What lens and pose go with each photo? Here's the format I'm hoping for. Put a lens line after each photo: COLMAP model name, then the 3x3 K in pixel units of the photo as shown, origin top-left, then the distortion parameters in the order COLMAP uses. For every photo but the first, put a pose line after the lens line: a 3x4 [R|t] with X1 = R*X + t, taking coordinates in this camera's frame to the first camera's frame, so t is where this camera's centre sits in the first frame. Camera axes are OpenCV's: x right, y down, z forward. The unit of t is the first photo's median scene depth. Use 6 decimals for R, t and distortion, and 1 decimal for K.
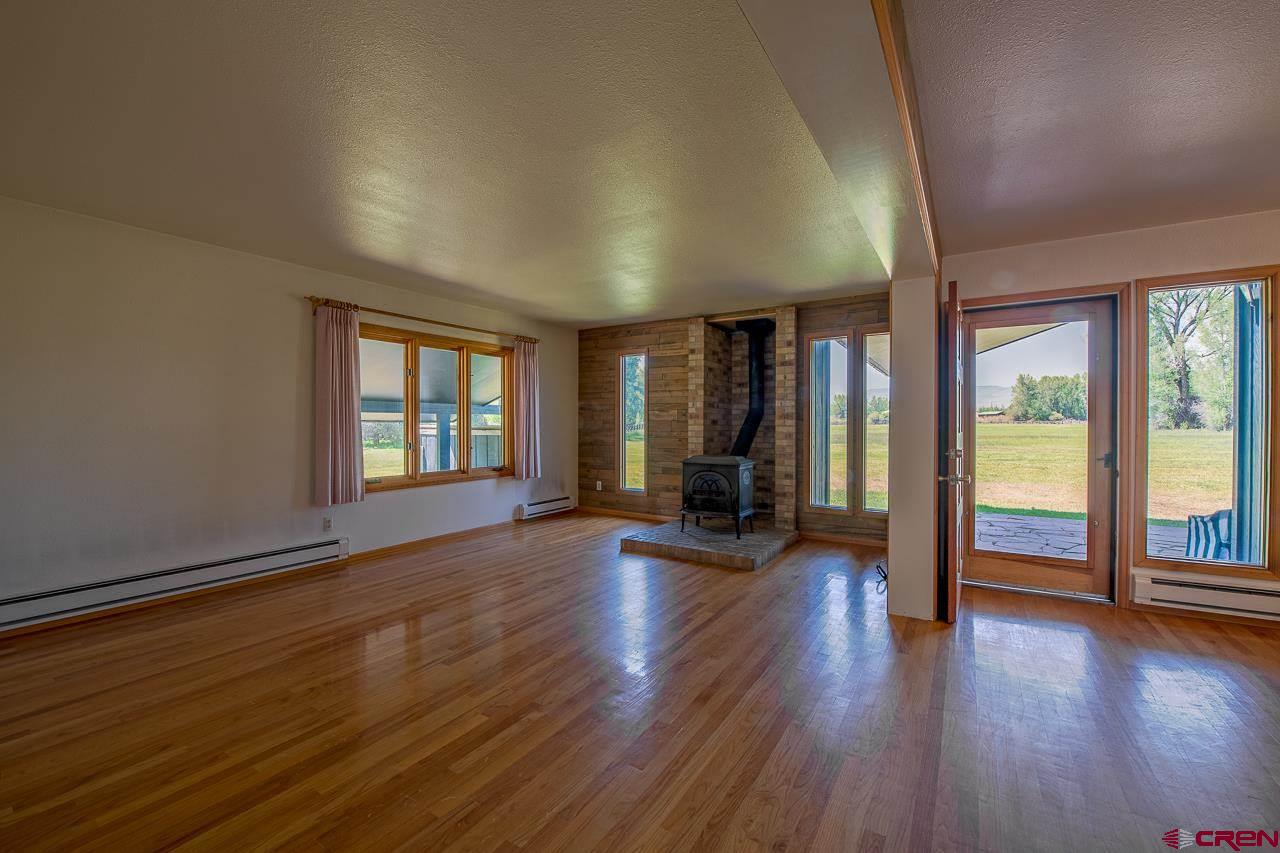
lens RADIAL K [[510.9, 0, 637.6], [0, 510.9, 428.2], [0, 0, 1]] dist [-0.020148, -0.000941]
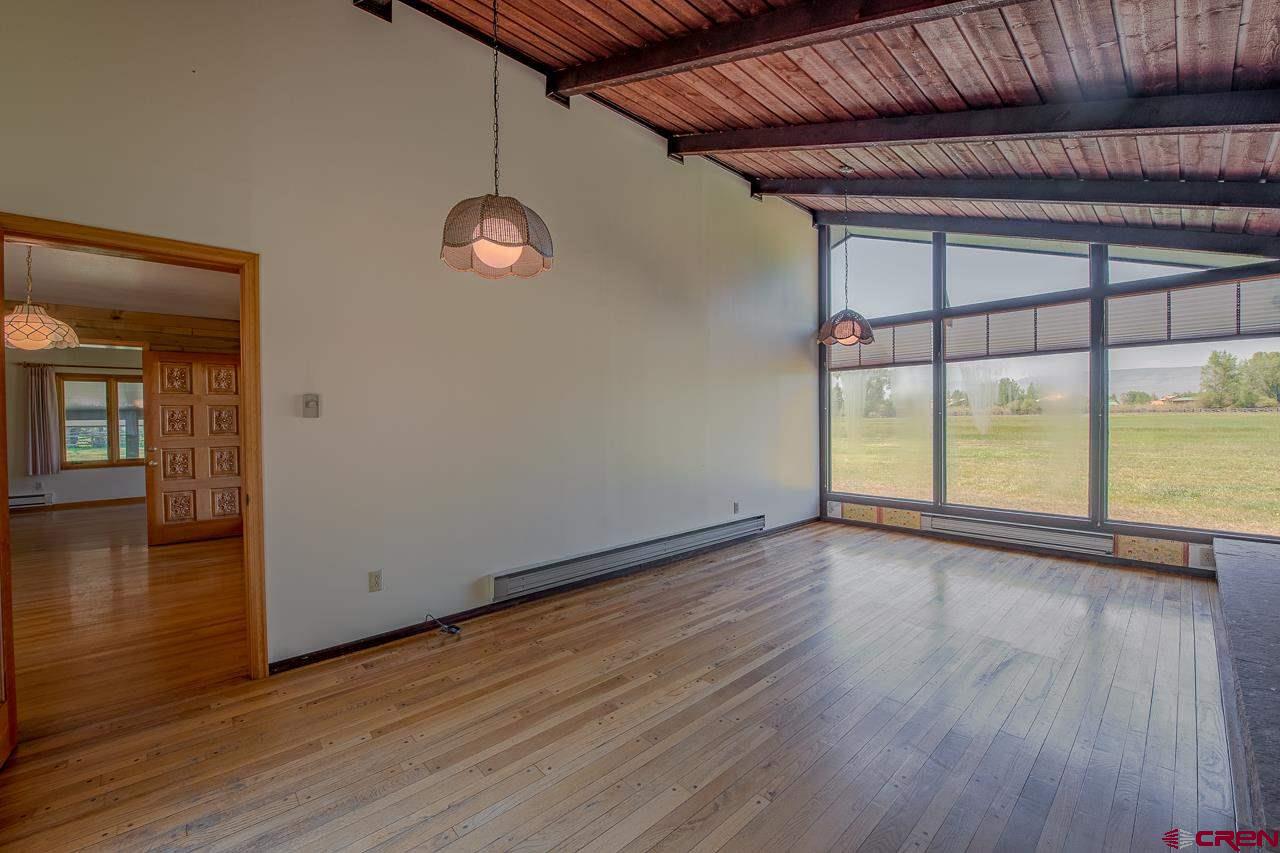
lens RADIAL K [[510.9, 0, 642.3], [0, 510.9, 428.1], [0, 0, 1]] dist [-0.020148, -0.000941]
pose [[0.969090, -0.003058, -0.246689, 1.631522], [0.006788, 0.999875, 0.014271, -0.023452], [0.246614, -0.015504, 0.968990, -0.153160]]
